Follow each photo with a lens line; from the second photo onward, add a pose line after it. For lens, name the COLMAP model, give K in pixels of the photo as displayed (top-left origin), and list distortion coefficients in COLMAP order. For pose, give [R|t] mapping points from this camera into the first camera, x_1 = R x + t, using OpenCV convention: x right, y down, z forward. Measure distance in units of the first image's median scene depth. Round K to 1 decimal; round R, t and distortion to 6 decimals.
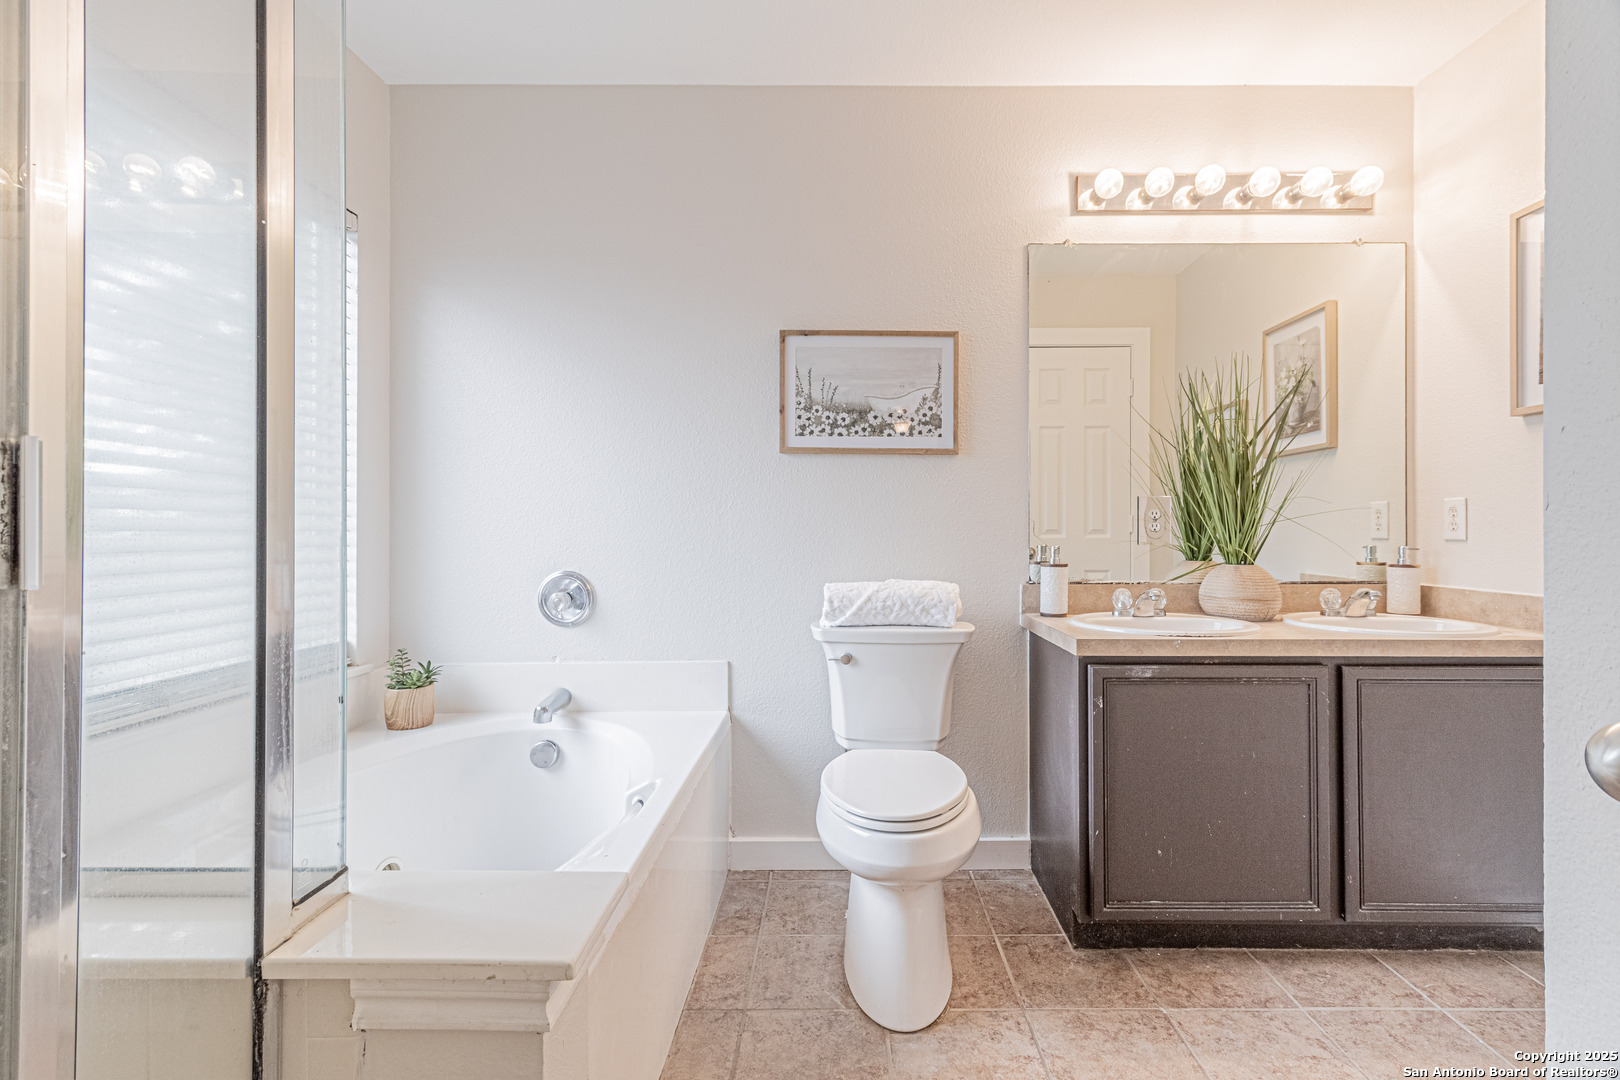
lens RADIAL K [[753.4, 0, 815.1], [0, 753.4, 537.5], [0, 0, 1]] dist [0.006145, 0.001177]
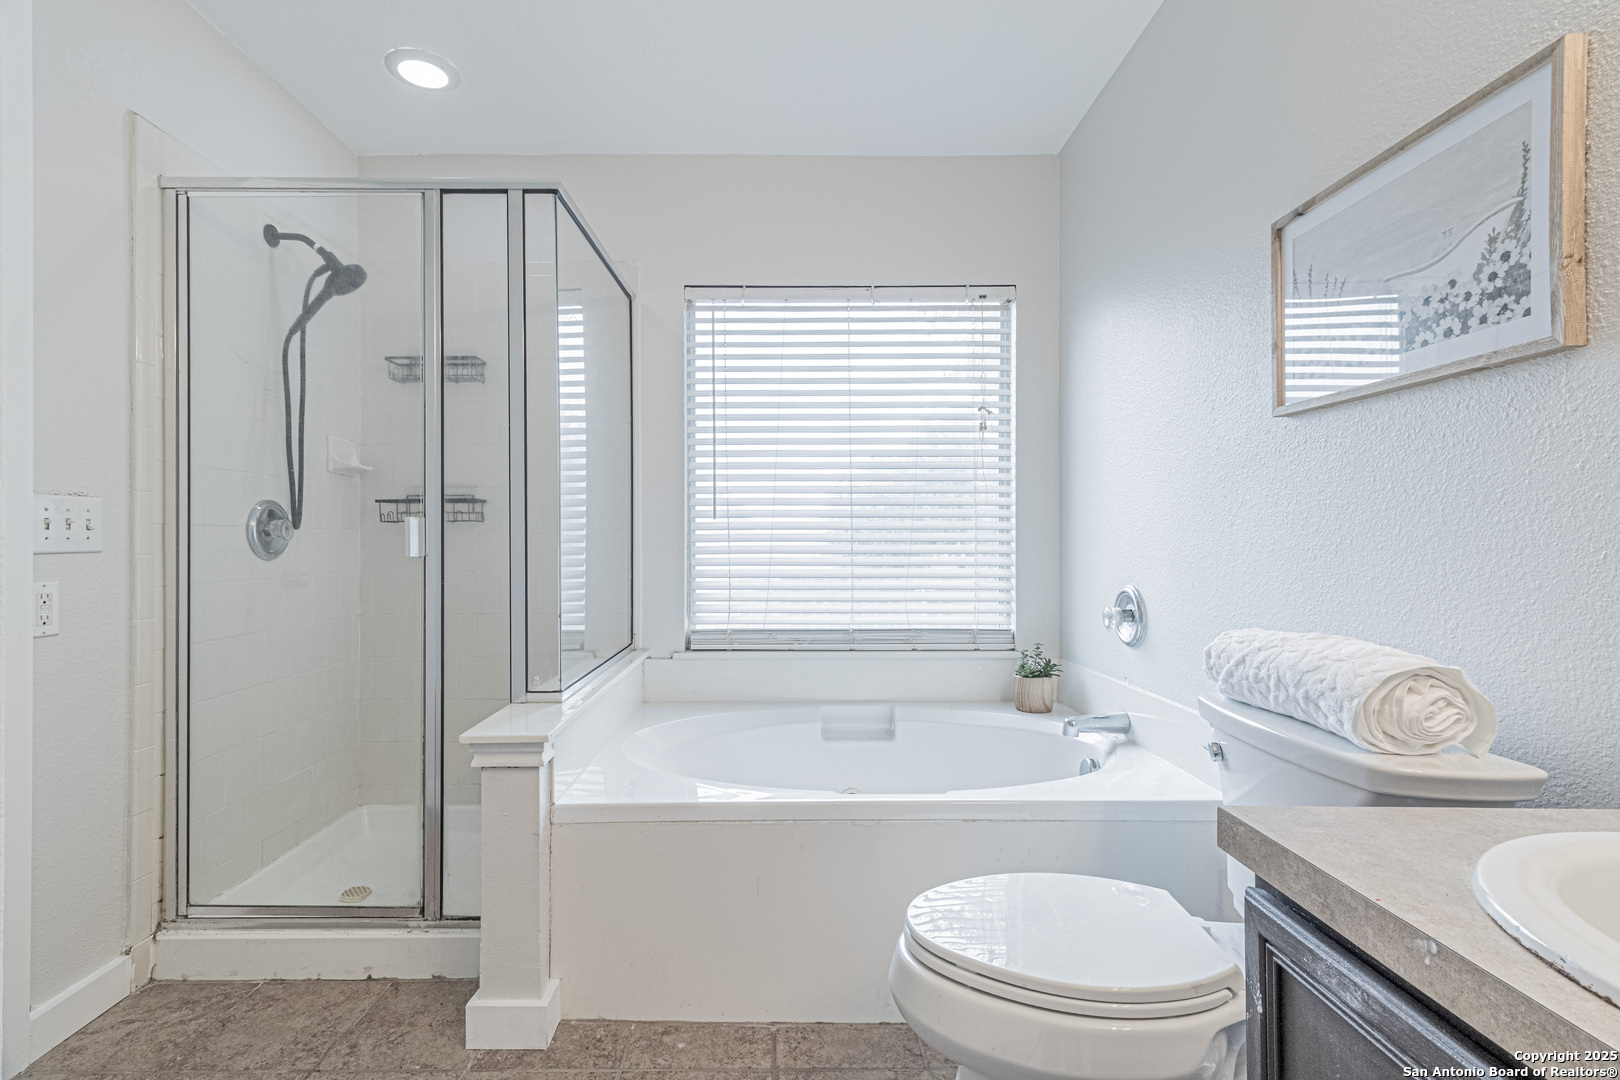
lens RADIAL K [[753.4, 0, 809.8], [0, 753.4, 536.6], [0, 0, 1]] dist [0.006145, 0.001177]
pose [[0.017990, -0.004145, -0.999830, 0.579780], [0.001114, 0.999991, -0.004125, -0.009501], [0.999838, -0.001040, 0.017995, 0.593751]]
